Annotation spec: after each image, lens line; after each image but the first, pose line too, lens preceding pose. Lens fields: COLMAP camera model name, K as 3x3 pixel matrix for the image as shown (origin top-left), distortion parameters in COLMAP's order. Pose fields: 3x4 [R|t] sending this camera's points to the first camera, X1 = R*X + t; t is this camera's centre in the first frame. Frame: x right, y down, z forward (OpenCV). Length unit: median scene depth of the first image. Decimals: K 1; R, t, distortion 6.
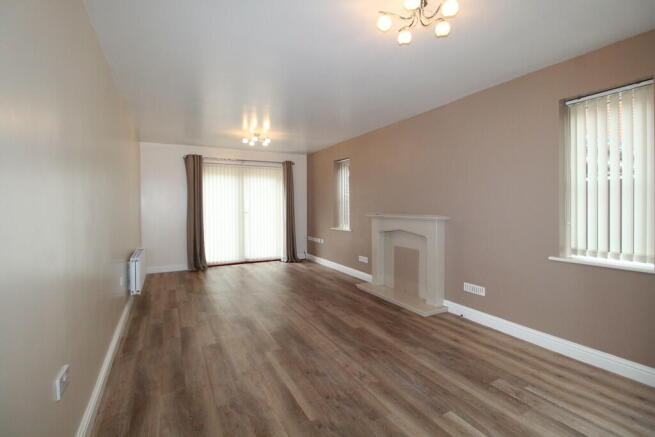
lens RADIAL K [[306.2, 0, 324.0], [0, 306.2, 200.6], [0, 0, 1]] dist [0.003647, -0.000387]
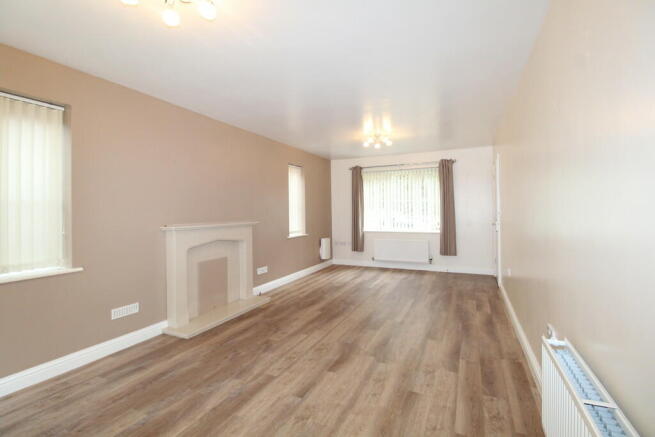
lens RADIAL K [[306.2, 0, 326.9], [0, 306.2, 218.3], [0, 0, 1]] dist [0.003647, -0.000387]
pose [[-0.616022, -0.004233, 0.787717, -0.830497], [0.002072, 0.999973, 0.006993, 0.033506], [-0.787726, 0.005940, -0.615997, 1.653045]]
